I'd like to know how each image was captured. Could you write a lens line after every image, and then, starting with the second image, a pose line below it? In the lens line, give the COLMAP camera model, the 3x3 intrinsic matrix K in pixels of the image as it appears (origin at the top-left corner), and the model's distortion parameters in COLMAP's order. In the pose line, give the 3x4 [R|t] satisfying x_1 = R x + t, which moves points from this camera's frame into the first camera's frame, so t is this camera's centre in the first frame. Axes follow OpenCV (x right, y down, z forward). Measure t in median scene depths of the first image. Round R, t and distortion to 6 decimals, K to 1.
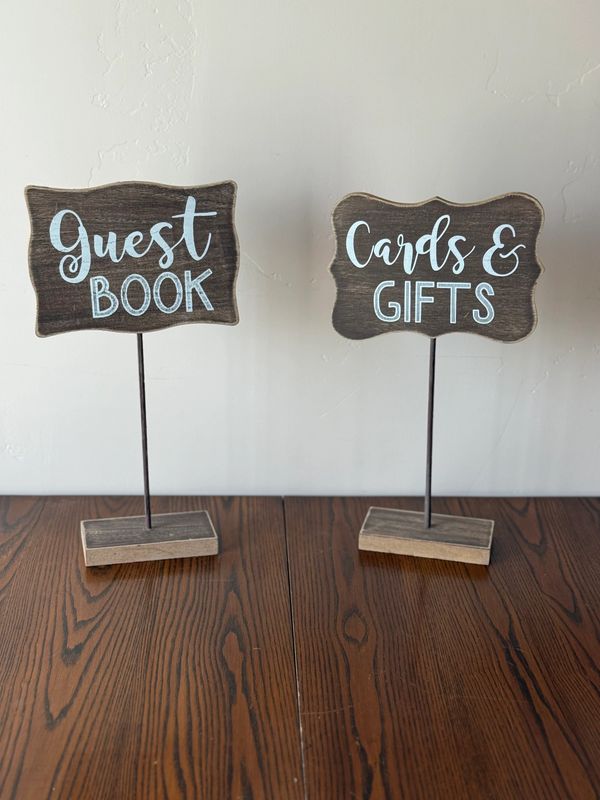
lens RADIAL K [[1186.6, 0, 309.9], [0, 1186.6, 407.3], [0, 0, 1]] dist [0.116404, 0.000000]
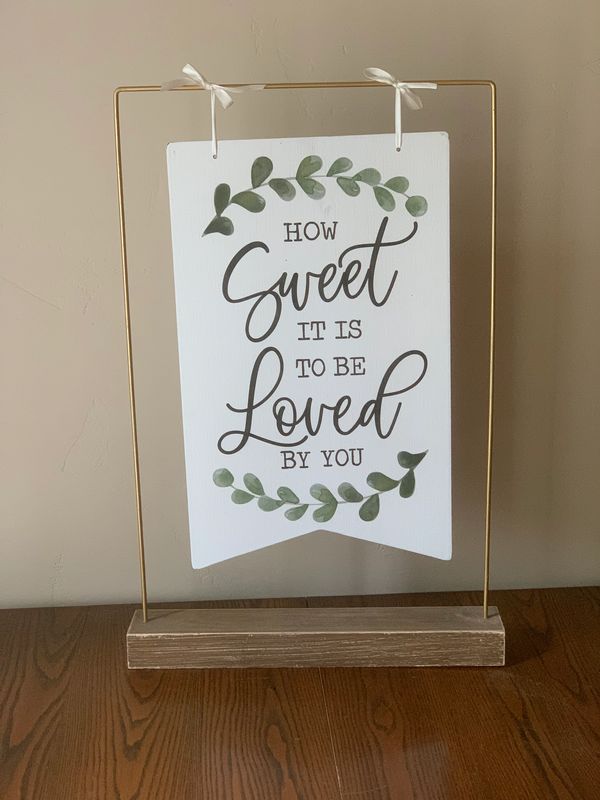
lens RADIAL K [[1258.8, 0, 305.6], [0, 1258.8, 398.4], [0, 0, 1]] dist [0.042020, 0.000000]
pose [[0.999122, -0.040436, 0.010918, -0.038288], [0.041161, 0.996159, -0.077291, -0.023445], [-0.007750, 0.077673, 0.996949, -0.207024]]
